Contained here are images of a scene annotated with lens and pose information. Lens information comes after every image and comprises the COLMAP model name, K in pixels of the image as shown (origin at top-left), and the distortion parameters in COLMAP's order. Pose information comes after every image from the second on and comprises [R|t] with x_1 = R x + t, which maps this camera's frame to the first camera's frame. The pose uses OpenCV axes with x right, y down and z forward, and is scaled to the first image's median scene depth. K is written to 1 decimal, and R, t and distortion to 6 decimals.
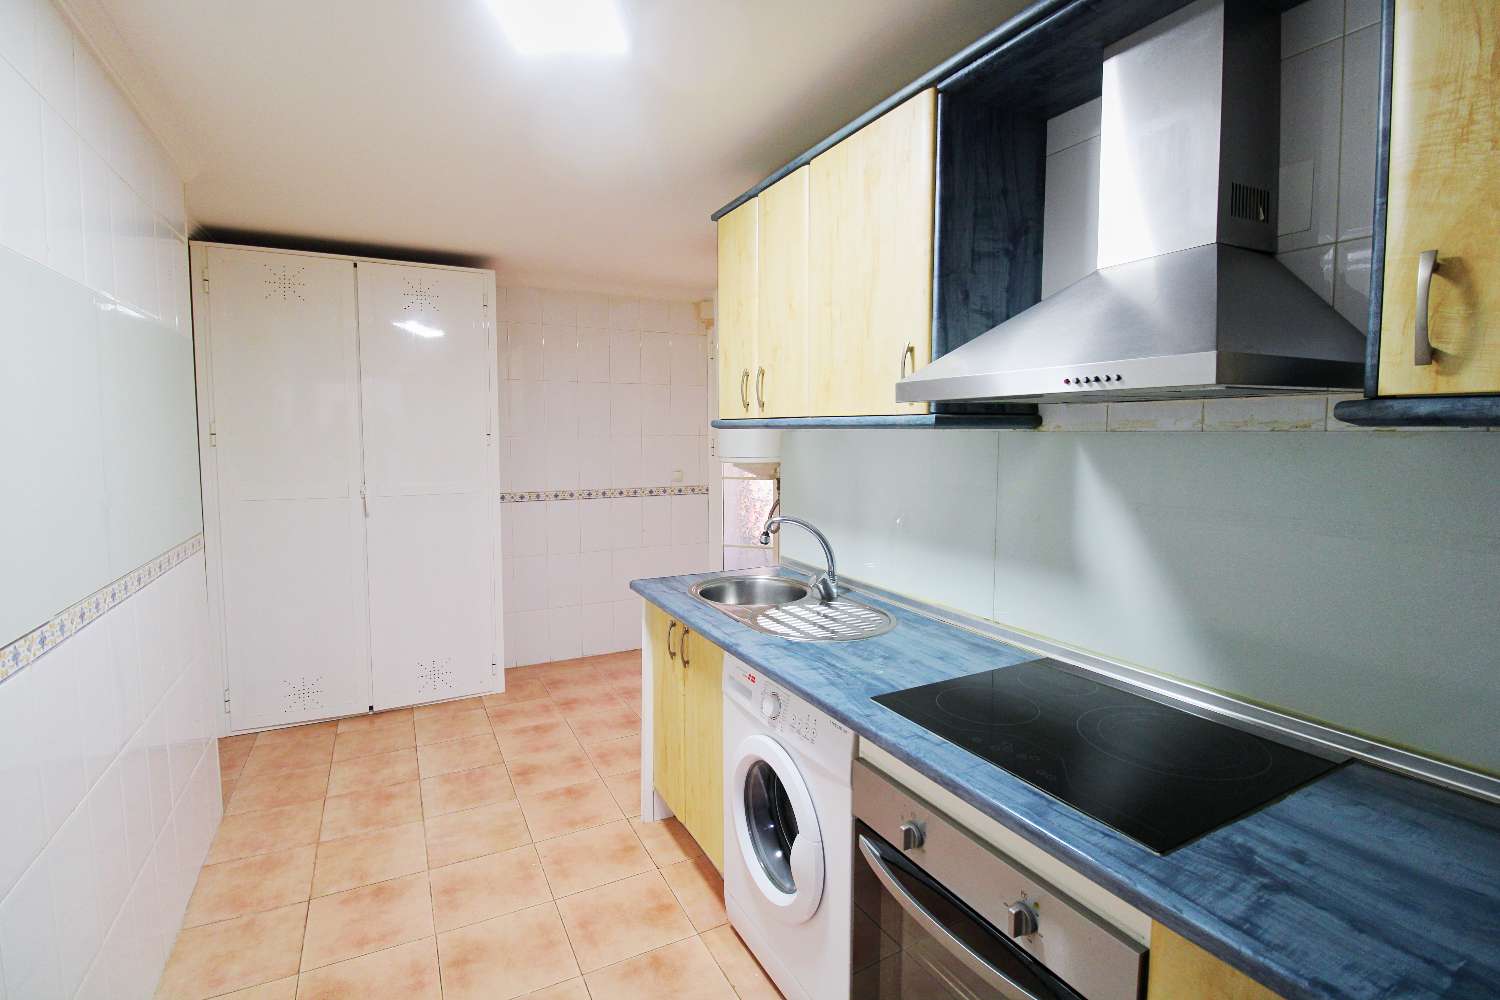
lens RADIAL K [[696.0, 0, 747.4], [0, 696.0, 482.2], [0, 0, 1]] dist [-0.000044, -0.013604]
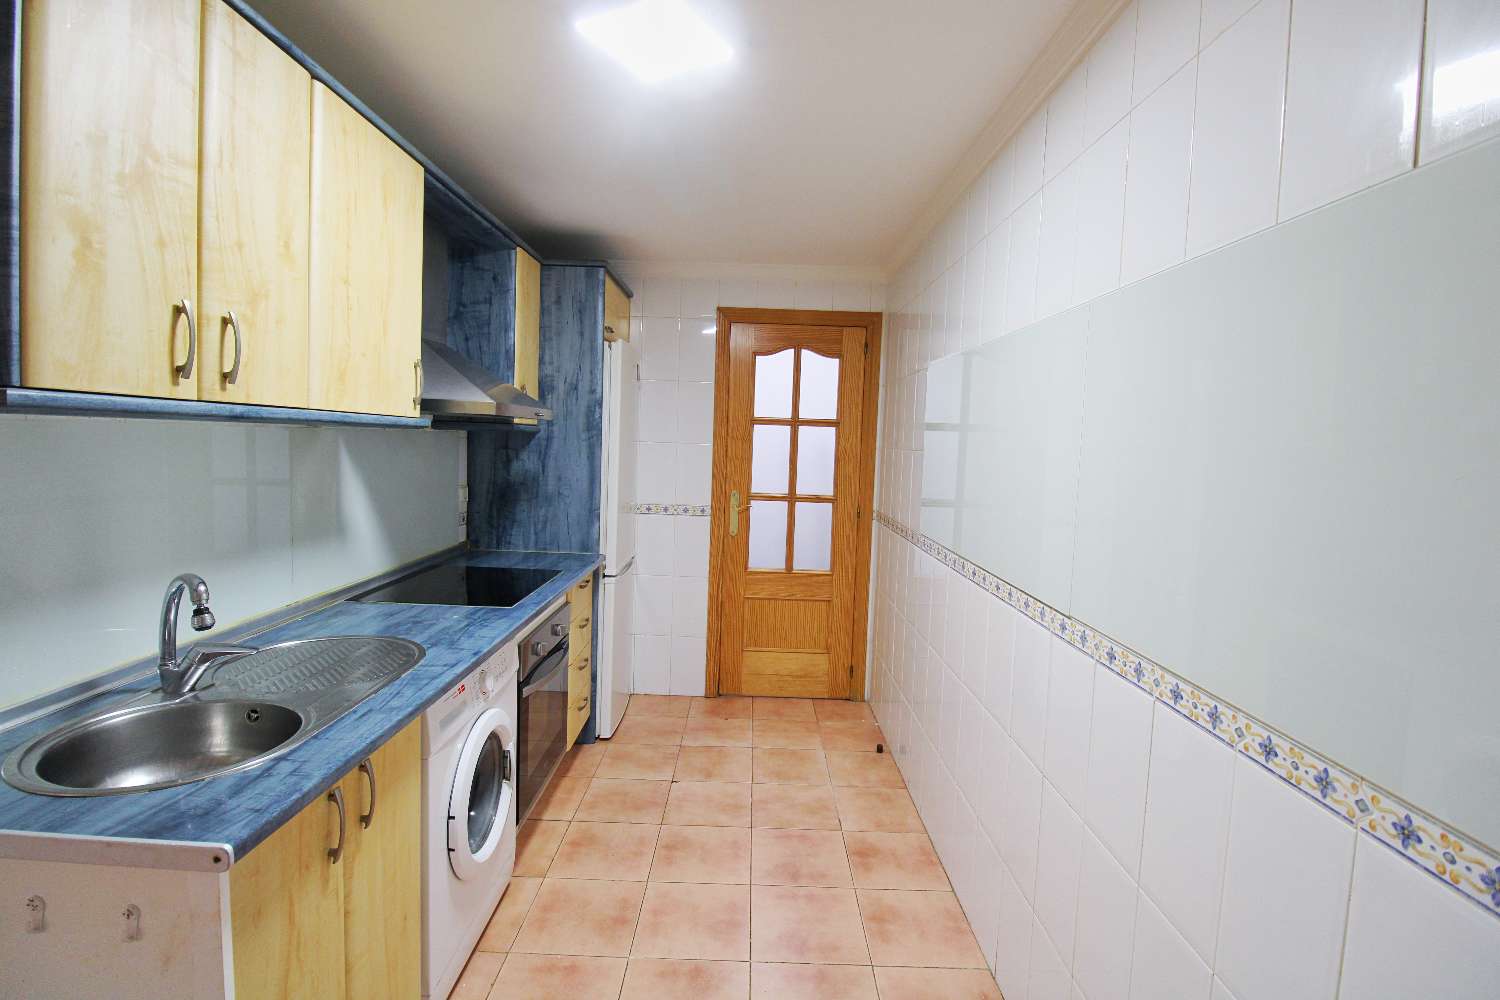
lens RADIAL K [[696.0, 0, 747.4], [0, 696.0, 482.2], [0, 0, 1]] dist [-0.000044, -0.013604]
pose [[-0.879191, -0.061026, 0.472545, -0.741603], [-0.004714, 0.992829, 0.119447, -0.114995], [-0.476446, 0.102789, -0.873174, 1.537039]]
